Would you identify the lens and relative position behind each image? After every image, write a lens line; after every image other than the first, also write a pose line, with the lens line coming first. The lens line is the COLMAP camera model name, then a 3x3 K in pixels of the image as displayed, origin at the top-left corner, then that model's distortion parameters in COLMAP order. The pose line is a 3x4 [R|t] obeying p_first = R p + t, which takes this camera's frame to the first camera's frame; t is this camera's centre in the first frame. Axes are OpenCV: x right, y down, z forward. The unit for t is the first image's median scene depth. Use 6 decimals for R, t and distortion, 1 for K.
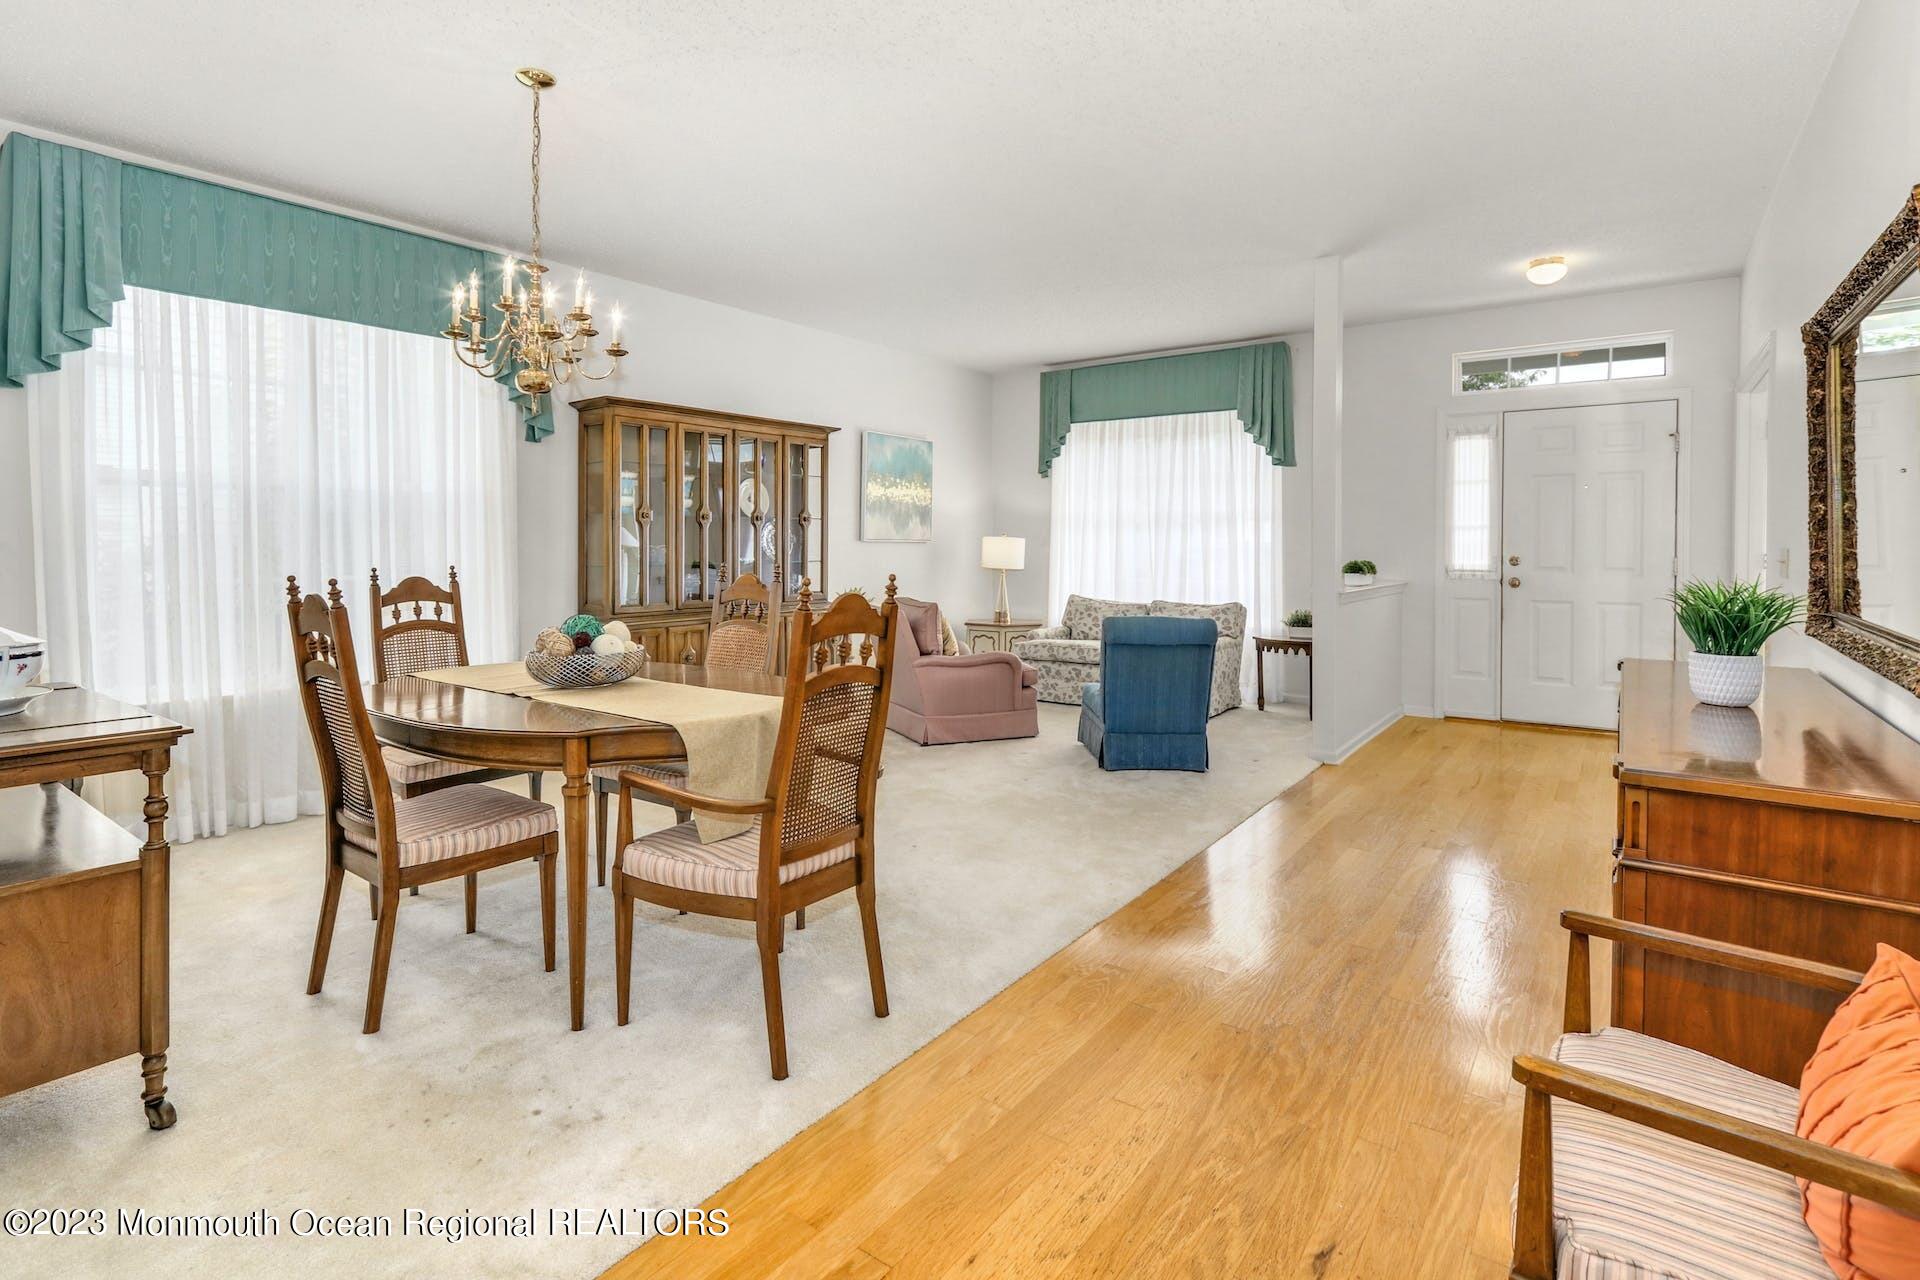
lens RADIAL K [[955.1, 0, 950.1], [0, 955.1, 605.2], [0, 0, 1]] dist [-0.018635, 0.002015]
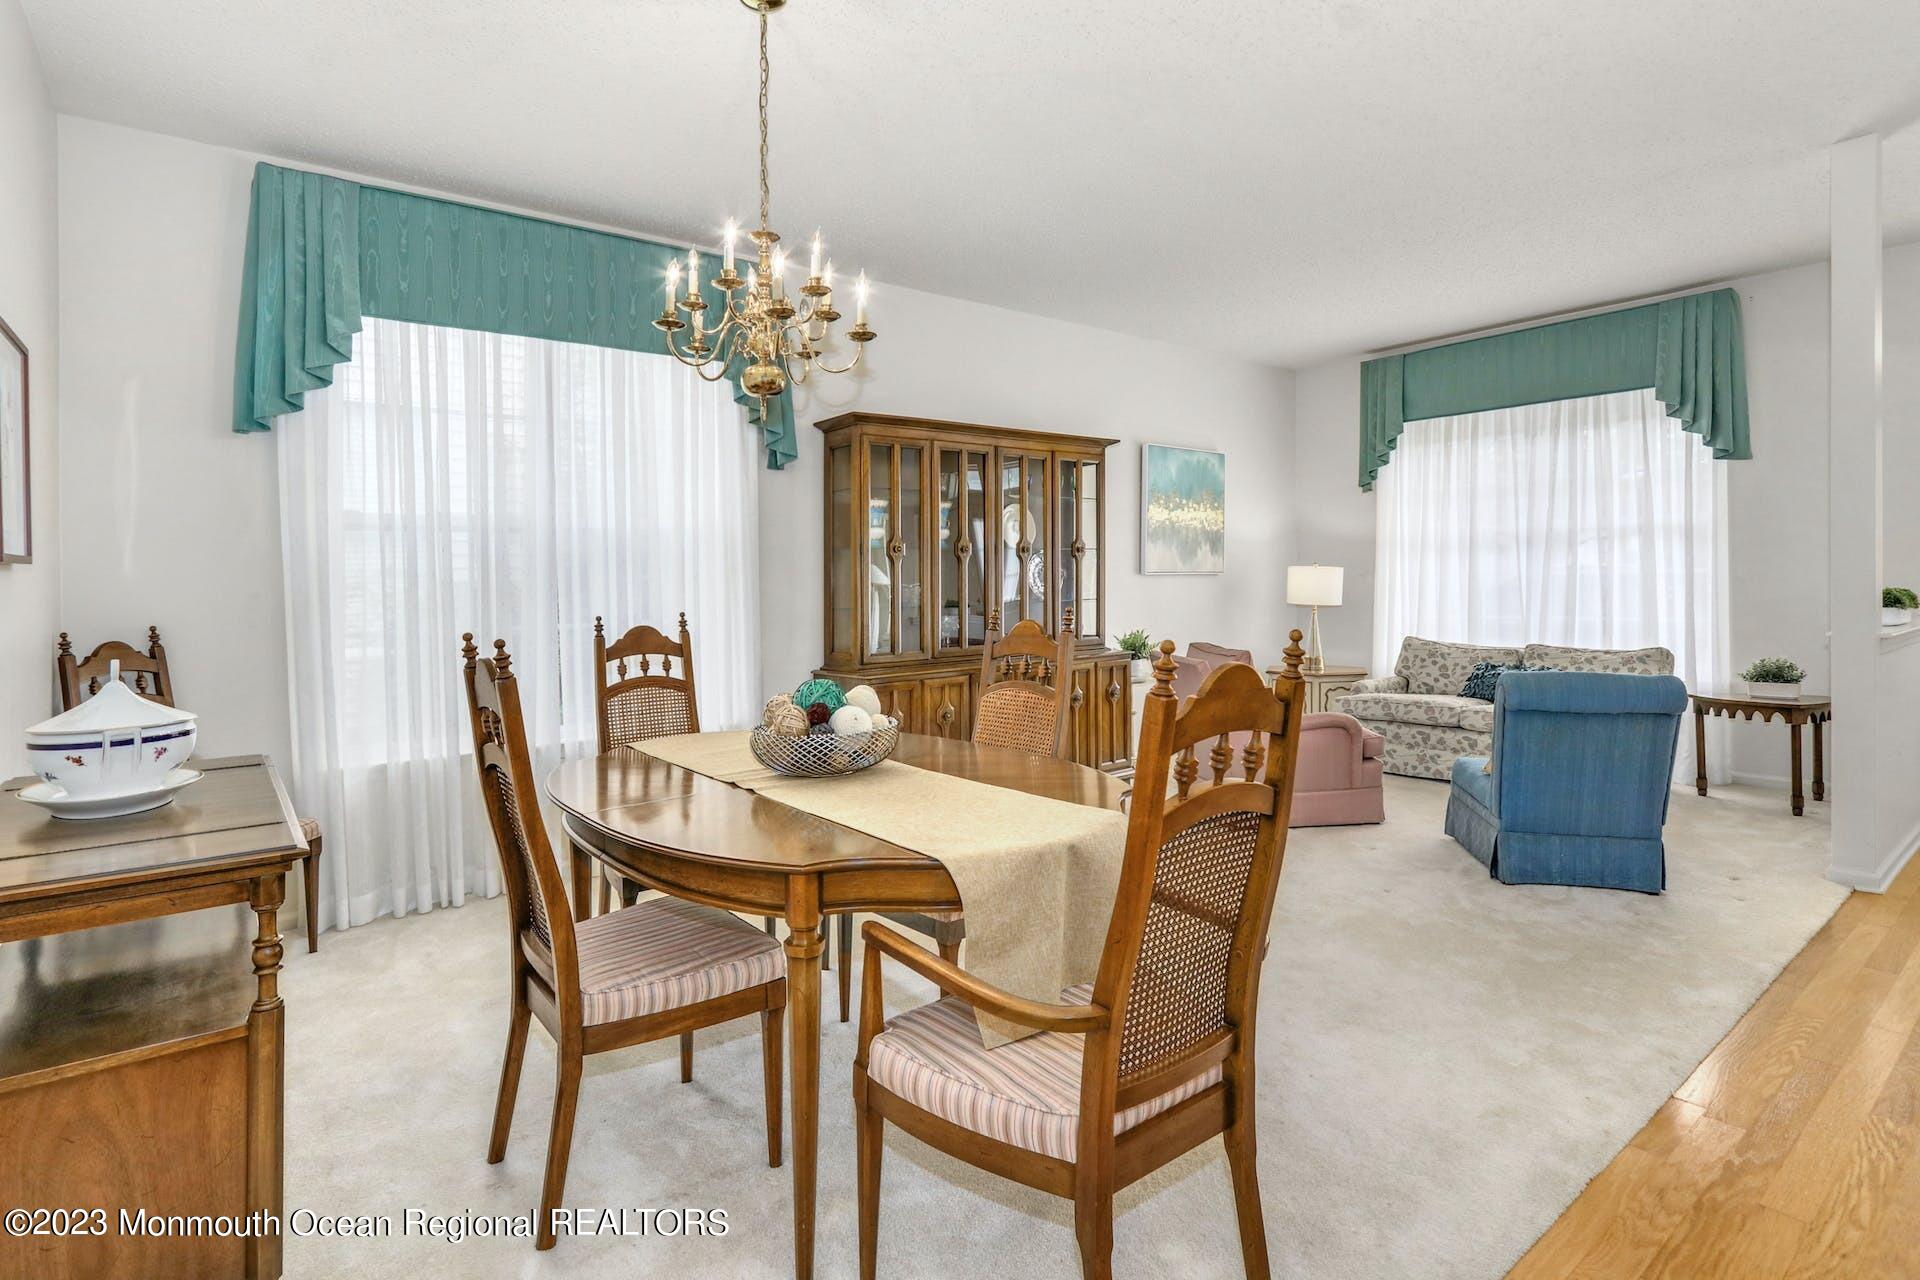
lens RADIAL K [[955.1, 0, 924.7], [0, 955.1, 631.8], [0, 0, 1]] dist [-0.018635, 0.002015]
pose [[0.961329, -0.003757, -0.275378, -0.069057], [0.001632, 0.999967, -0.007945, -0.015252], [0.275399, 0.007188, 0.961303, 0.209690]]
